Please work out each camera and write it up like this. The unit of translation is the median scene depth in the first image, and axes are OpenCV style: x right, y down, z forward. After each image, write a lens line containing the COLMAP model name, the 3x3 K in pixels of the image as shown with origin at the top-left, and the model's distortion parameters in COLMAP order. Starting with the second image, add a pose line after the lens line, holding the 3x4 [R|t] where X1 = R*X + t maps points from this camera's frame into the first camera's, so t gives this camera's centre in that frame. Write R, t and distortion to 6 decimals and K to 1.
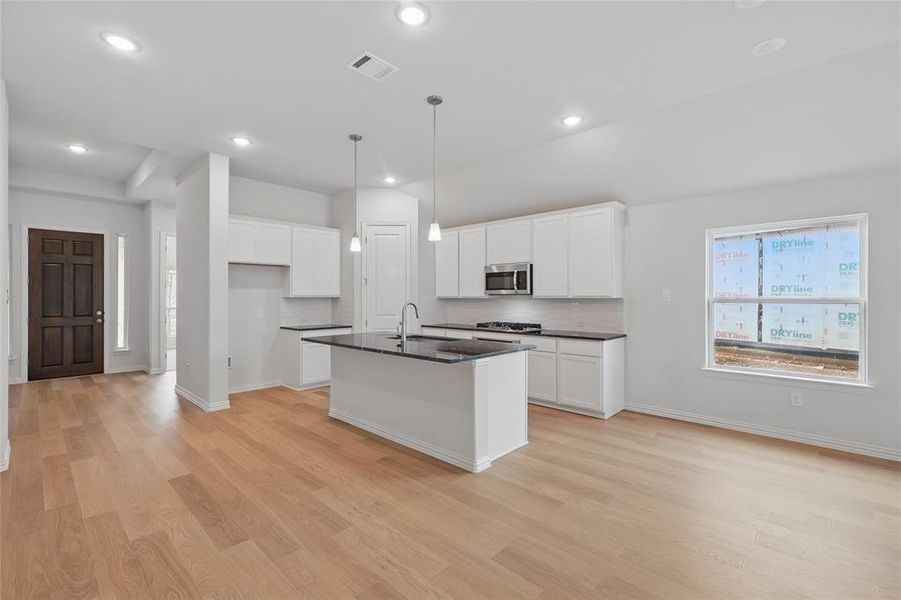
lens RADIAL K [[396.1, 0, 450.8], [0, 396.1, 296.6], [0, 0, 1]] dist [0.001930, 0.000682]
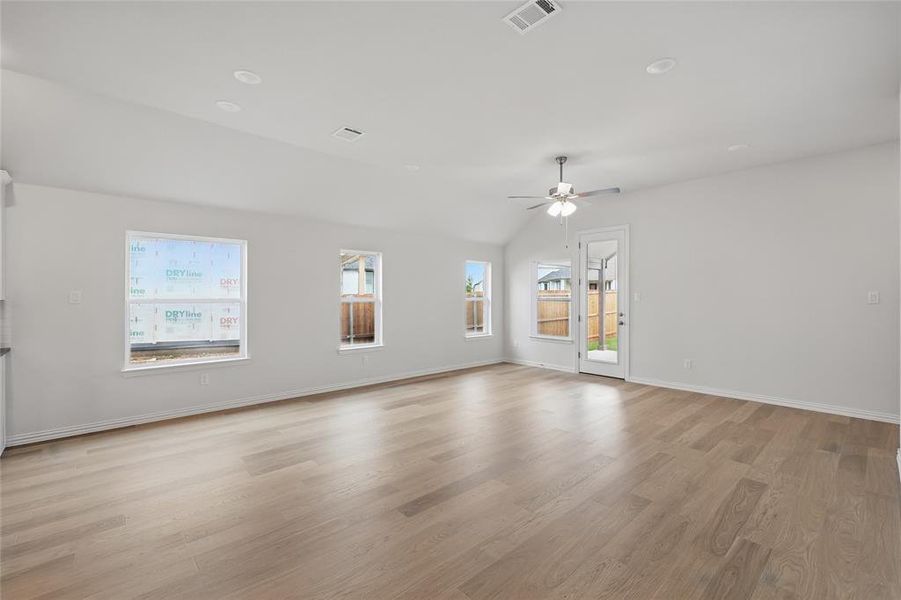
lens RADIAL K [[396.1, 0, 450.8], [0, 396.1, 296.6], [0, 0, 1]] dist [0.001930, 0.000682]
pose [[0.074786, 0.003137, 0.997195, -0.212687], [-0.000112, 0.999995, -0.003137, 0.000158], [-0.997200, 0.000123, 0.074786, 0.079905]]
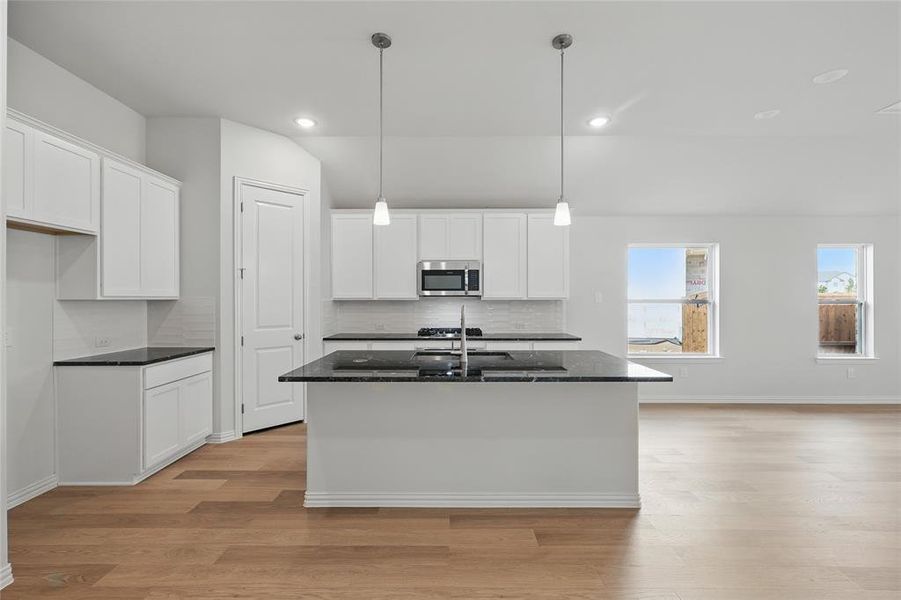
lens RADIAL K [[393.2, 0, 451.6], [0, 393.2, 300.3], [0, 0, 1]] dist [0.000541, 0.000664]
pose [[0.730955, -0.002527, 0.682421, -0.428036], [-0.001018, 0.999988, 0.004792, 0.000061], [-0.682424, -0.004197, 0.730944, 0.353710]]
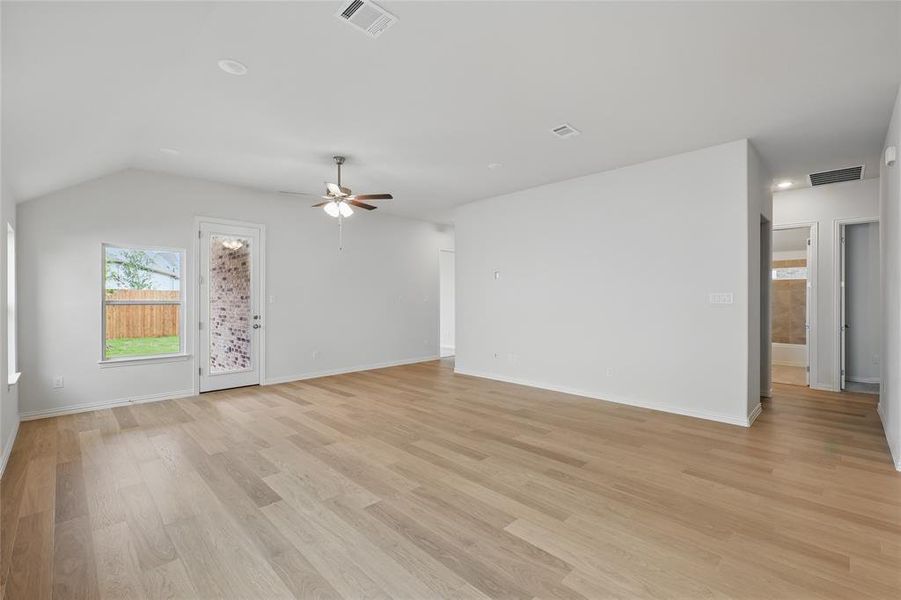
lens RADIAL K [[393.2, 0, 451.6], [0, 393.2, 300.3], [0, 0, 1]] dist [0.000541, 0.000664]
pose [[-0.999493, 0.002252, 0.031775, 0.387917], [0.002378, 0.999989, 0.003918, -0.001747], [-0.031765, 0.003992, -0.999487, 0.730734]]
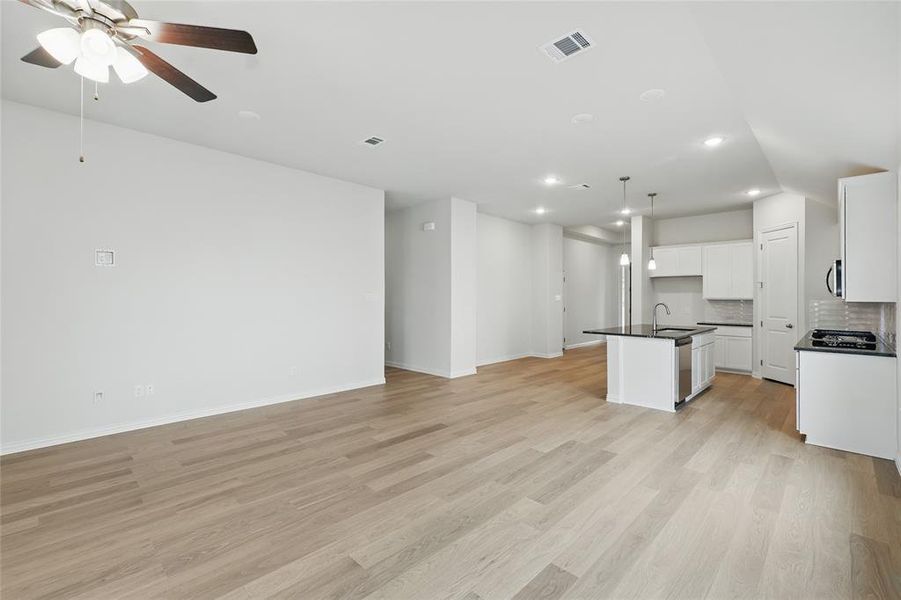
lens RADIAL K [[395.4, 0, 453.6], [0, 395.4, 296.3], [0, 0, 1]] dist [-0.000496, -0.000053]
pose [[-0.015067, -0.002752, -0.999883, 0.956697], [-0.003192, 0.999991, -0.002704, -0.001982], [0.999881, 0.003151, -0.015075, 0.191347]]
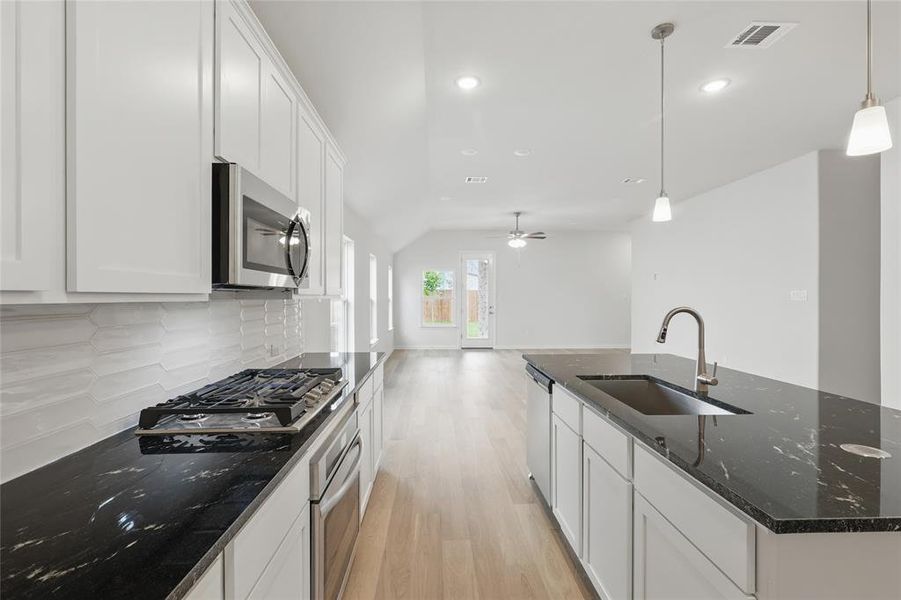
lens RADIAL K [[398.0, 0, 451.7], [0, 398.0, 296.4], [0, 0, 1]] dist [0.004497, 0.000031]
pose [[-0.717697, 0.000733, 0.696355, -0.168489], [-0.000102, 0.999999, -0.001159, 0.000592], [-0.696356, -0.000903, -0.717696, 1.087561]]
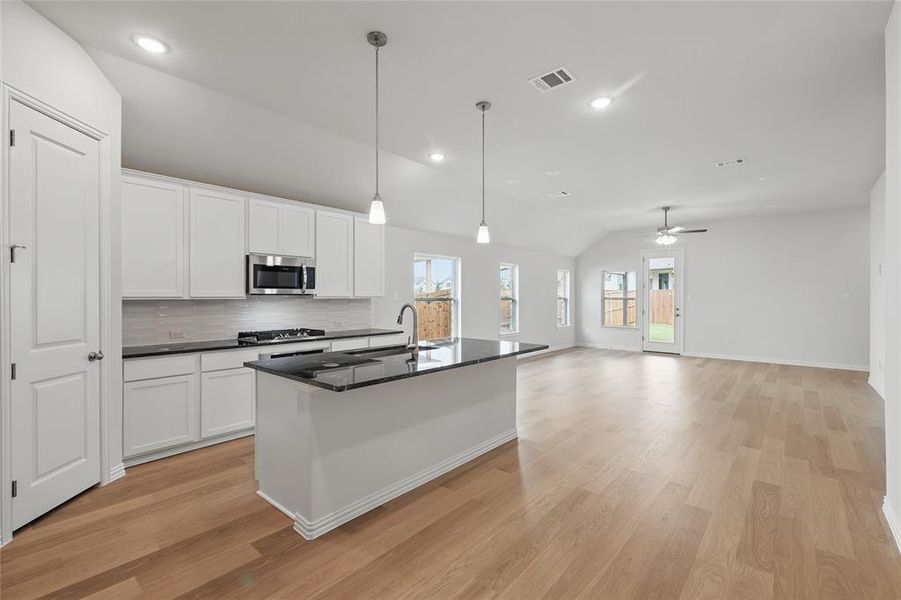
lens RADIAL K [[398.0, 0, 451.7], [0, 398.0, 296.4], [0, 0, 1]] dist [0.004497, 0.000031]
pose [[-0.042560, 0.002186, 0.999092, -0.641465], [-0.001040, 0.999997, -0.002232, 0.000181], [-0.999093, -0.001134, -0.042558, 0.674061]]
